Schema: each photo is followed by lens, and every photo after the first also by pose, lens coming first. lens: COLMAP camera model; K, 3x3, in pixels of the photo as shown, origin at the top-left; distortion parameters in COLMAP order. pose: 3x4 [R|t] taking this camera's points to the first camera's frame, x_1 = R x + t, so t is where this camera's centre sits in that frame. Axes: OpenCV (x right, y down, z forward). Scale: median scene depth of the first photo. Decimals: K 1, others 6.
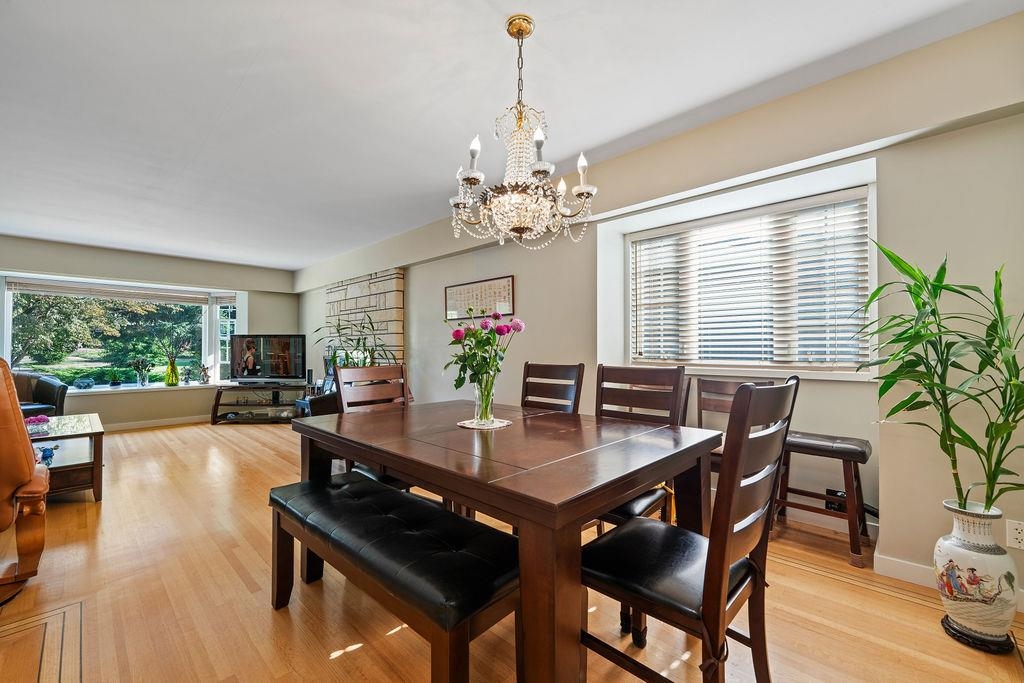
lens RADIAL K [[415.8, 0, 509.3], [0, 415.8, 344.9], [0, 0, 1]] dist [0.000935, 0.000233]
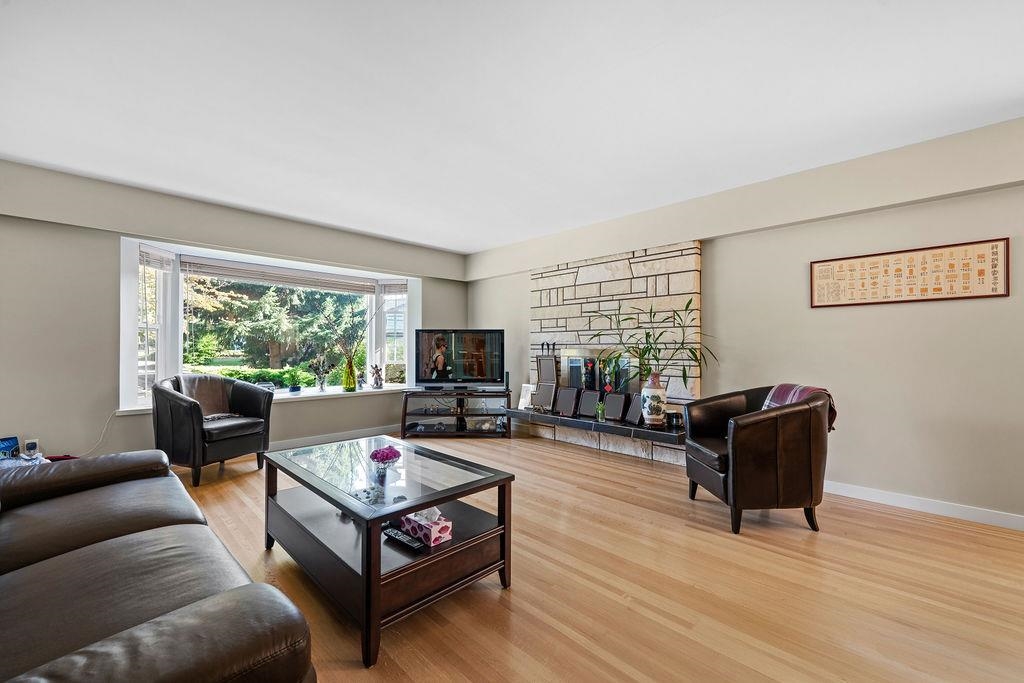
lens RADIAL K [[415.8, 0, 509.3], [0, 415.8, 344.9], [0, 0, 1]] dist [0.000935, 0.000233]
pose [[0.999771, 0.004327, -0.020937, -0.477835], [-0.004335, 0.999991, -0.000293, 0.006569], [0.020935, 0.000384, 0.999781, 0.182309]]
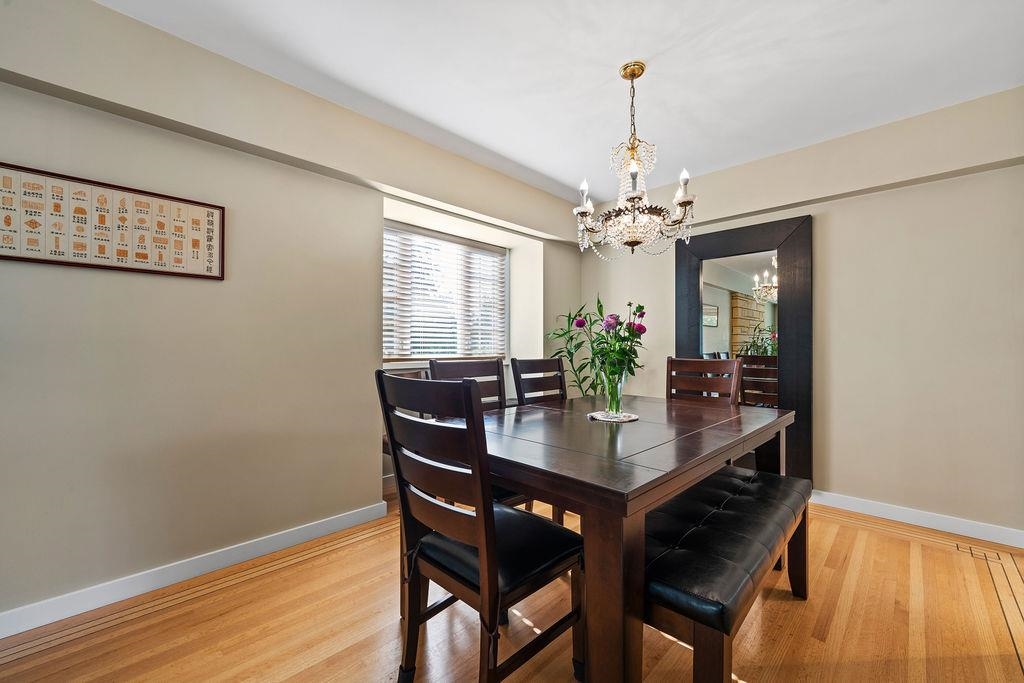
lens RADIAL K [[415.8, 0, 509.3], [0, 415.8, 344.9], [0, 0, 1]] dist [0.000935, 0.000233]
pose [[0.008161, 0.005332, 0.999952, -0.322749], [-0.012259, 0.999911, -0.005232, 0.006857], [-0.999892, -0.012216, 0.008226, 0.372686]]
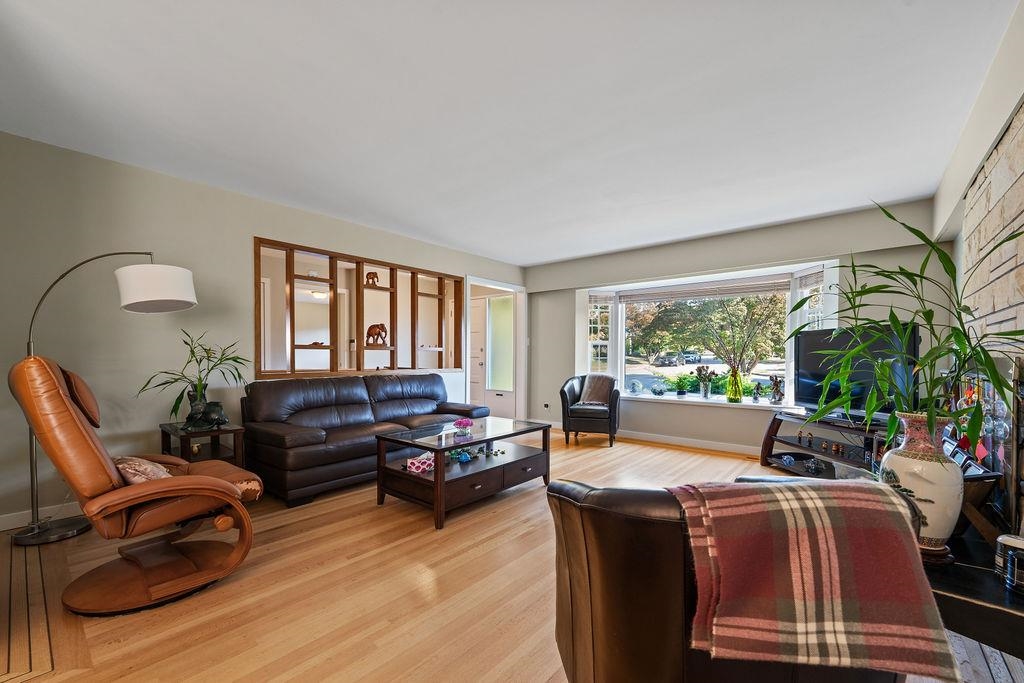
lens RADIAL K [[419.7, 0, 511.2], [0, 419.7, 357.8], [0, 0, 1]] dist [0.000584, 0.000037]
pose [[0.058852, 0.006026, -0.998249, -0.055981], [0.003488, 0.999974, 0.006242, 0.009992], [0.998261, -0.003849, 0.058829, 0.542353]]
